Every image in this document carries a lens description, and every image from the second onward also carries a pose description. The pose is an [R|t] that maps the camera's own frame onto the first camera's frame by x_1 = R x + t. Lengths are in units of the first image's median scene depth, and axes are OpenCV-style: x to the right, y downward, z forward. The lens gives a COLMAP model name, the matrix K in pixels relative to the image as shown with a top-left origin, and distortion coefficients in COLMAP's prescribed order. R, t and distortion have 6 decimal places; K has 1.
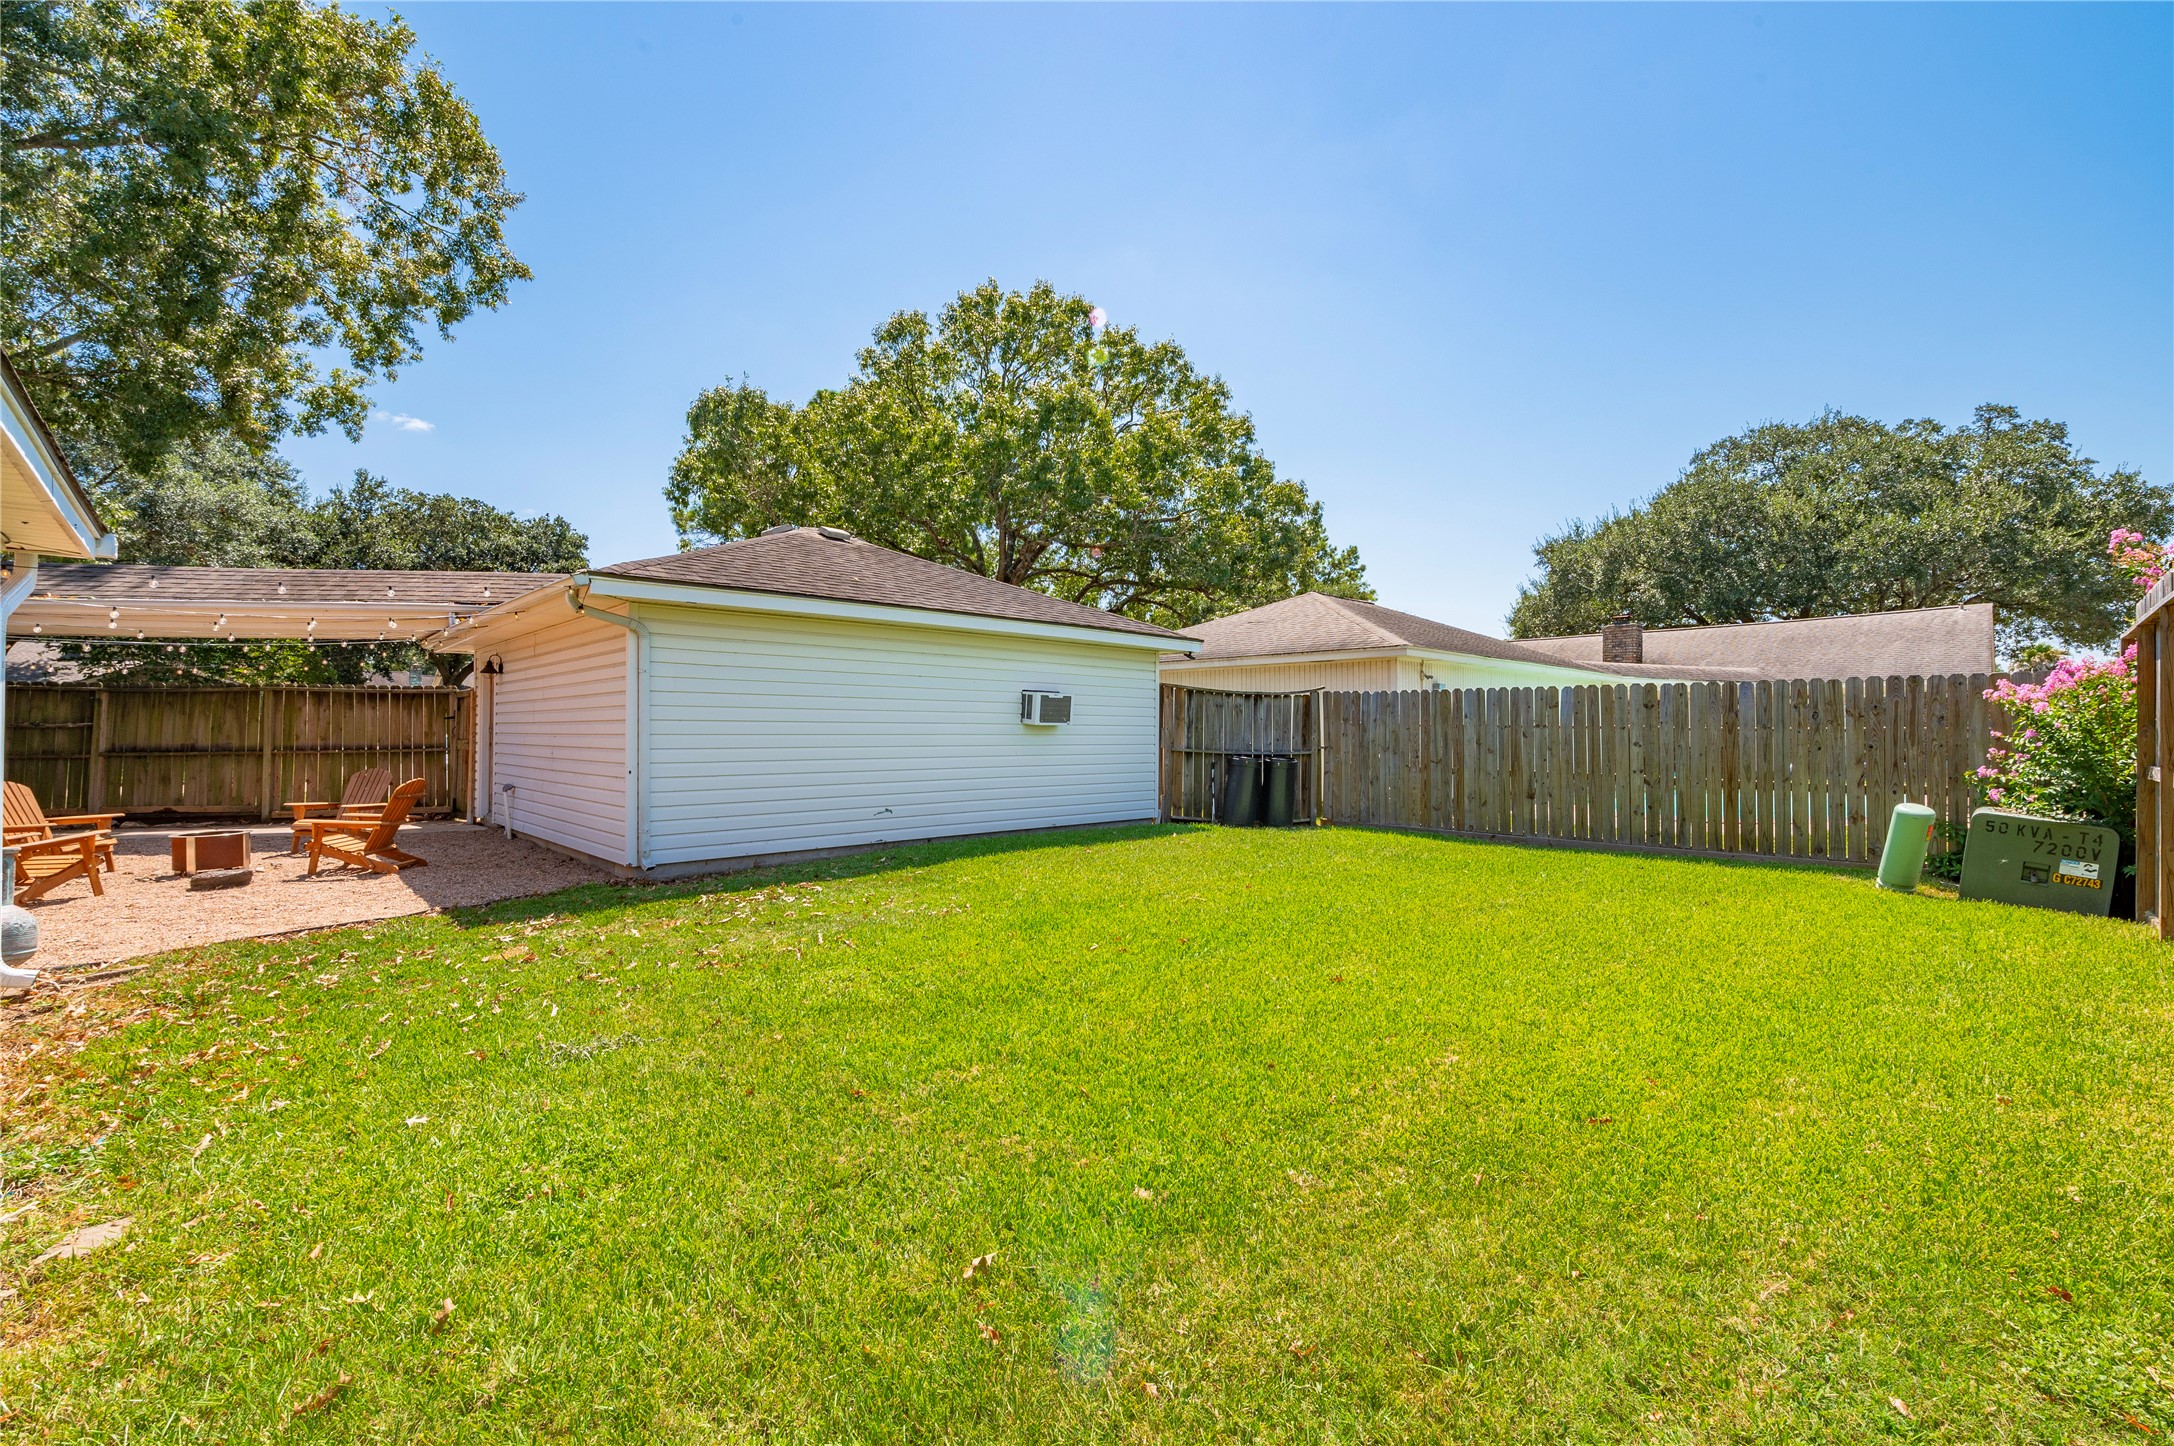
lens RADIAL K [[927.3, 0, 1087.0], [0, 927.3, 723.0], [0, 0, 1]] dist [-0.002379, -0.000729]
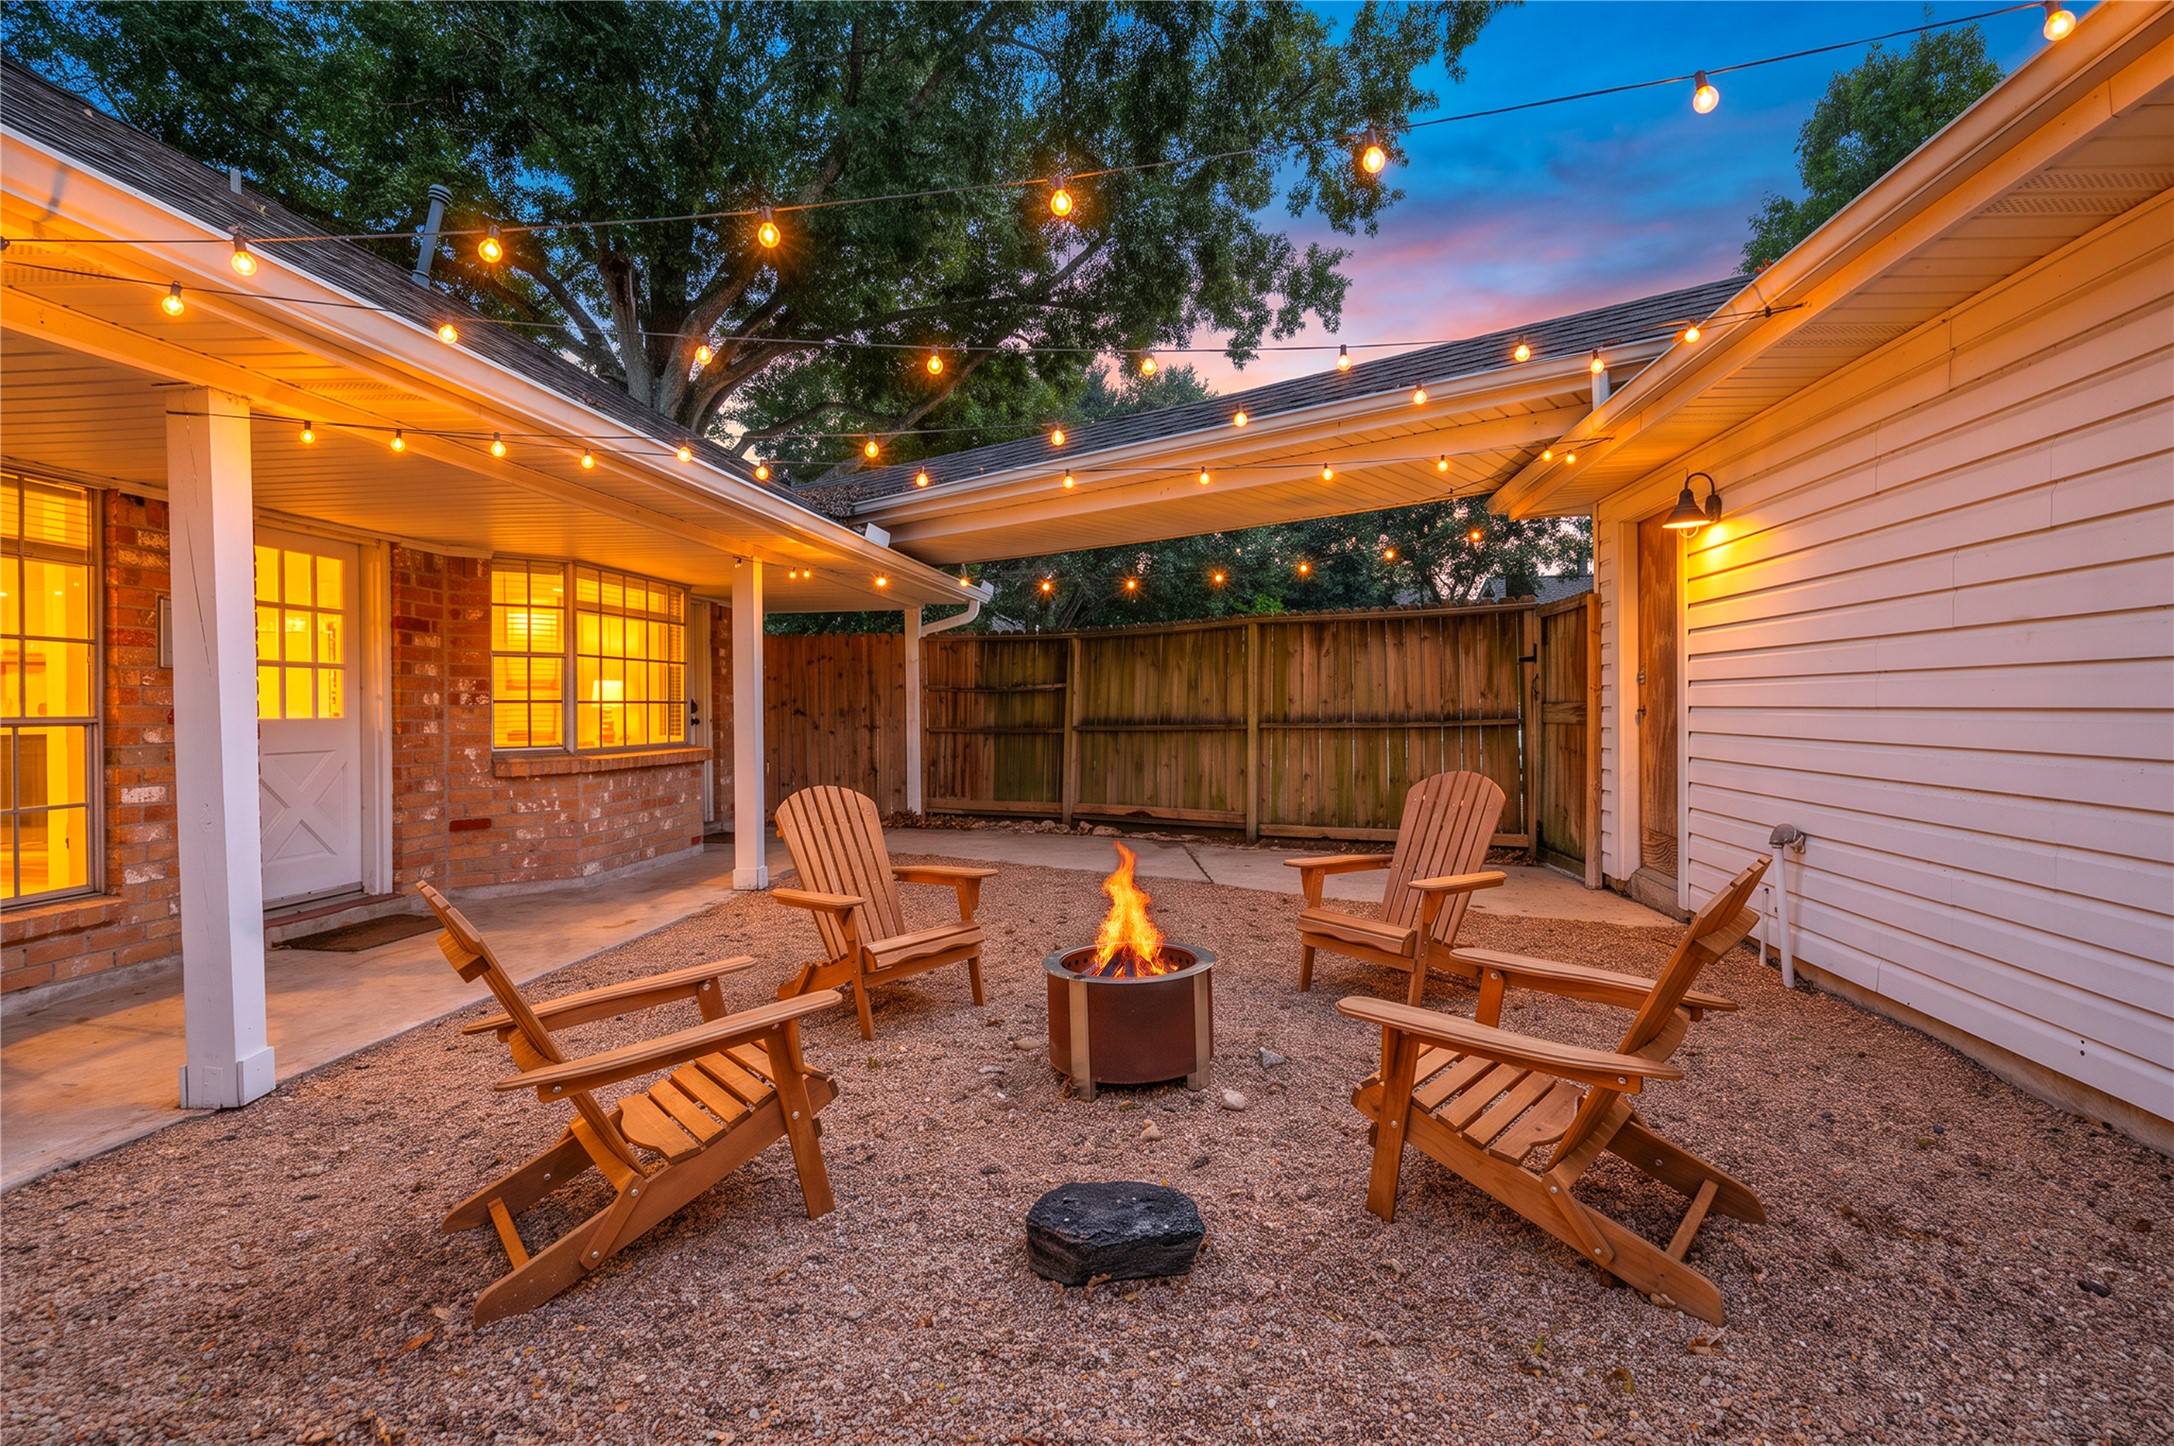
lens RADIAL K [[1028.6, 0, 1087.0], [0, 1028.6, 723.0], [0, 0, 1]] dist [-0.000419, -0.000101]
pose [[0.631022, 0.003803, -0.775755, -0.430632], [0.018098, 0.999644, 0.019622, 0.014007], [0.775553, -0.026421, 0.630729, 0.489373]]
